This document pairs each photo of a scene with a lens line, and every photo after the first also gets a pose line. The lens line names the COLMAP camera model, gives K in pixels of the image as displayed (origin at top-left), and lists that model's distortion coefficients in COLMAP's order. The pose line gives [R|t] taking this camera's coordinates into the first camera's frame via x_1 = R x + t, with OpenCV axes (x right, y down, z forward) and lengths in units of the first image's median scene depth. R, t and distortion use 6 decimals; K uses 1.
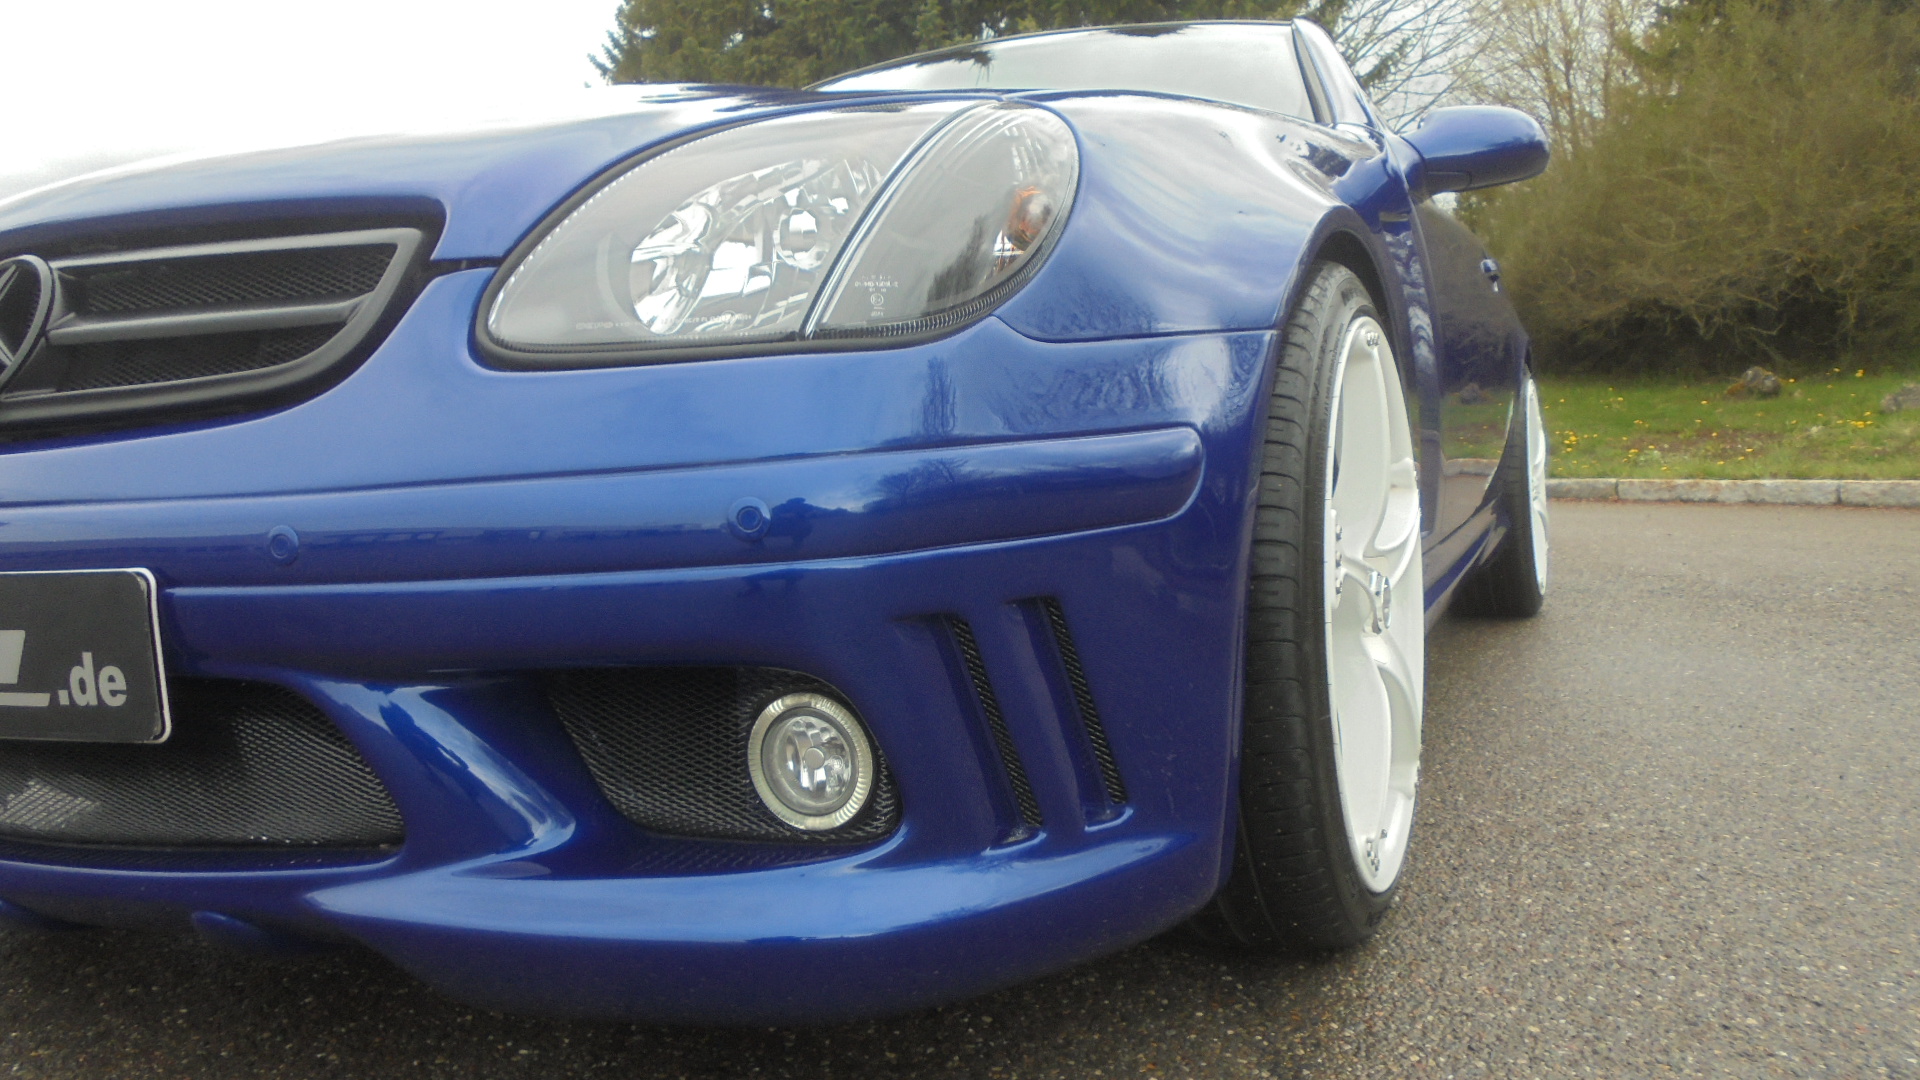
lens RADIAL K [[1472.6, 0, 957.8], [0, 1472.6, 556.2], [0, 0, 1]] dist [-0.118054, 0.111990]
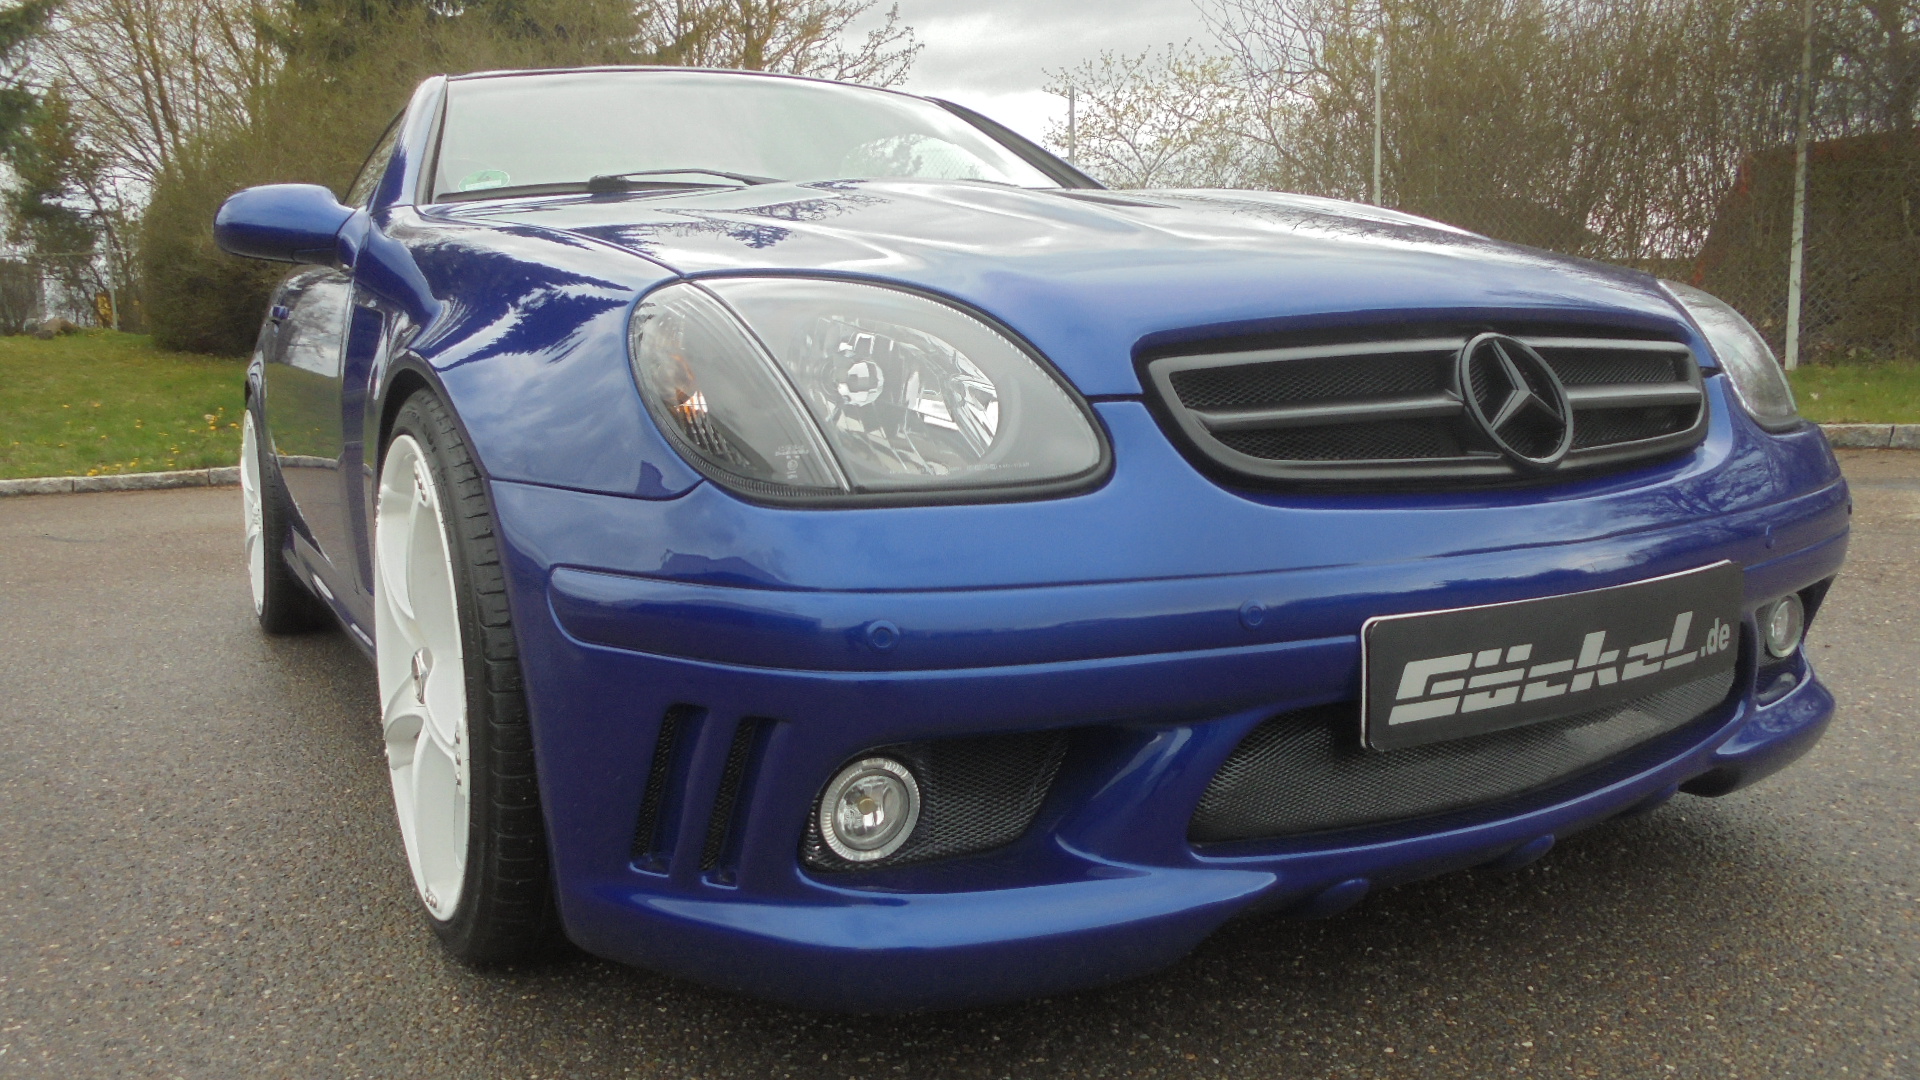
lens RADIAL K [[1472.6, 0, 945.7], [0, 1472.6, 538.2], [0, 0, 1]] dist [-0.118054, 0.111990]
pose [[0.574609, -0.080337, 0.814475, -1.895475], [0.072840, 0.996241, 0.046877, -0.122684], [-0.815180, 0.032390, 0.578301, 0.633663]]
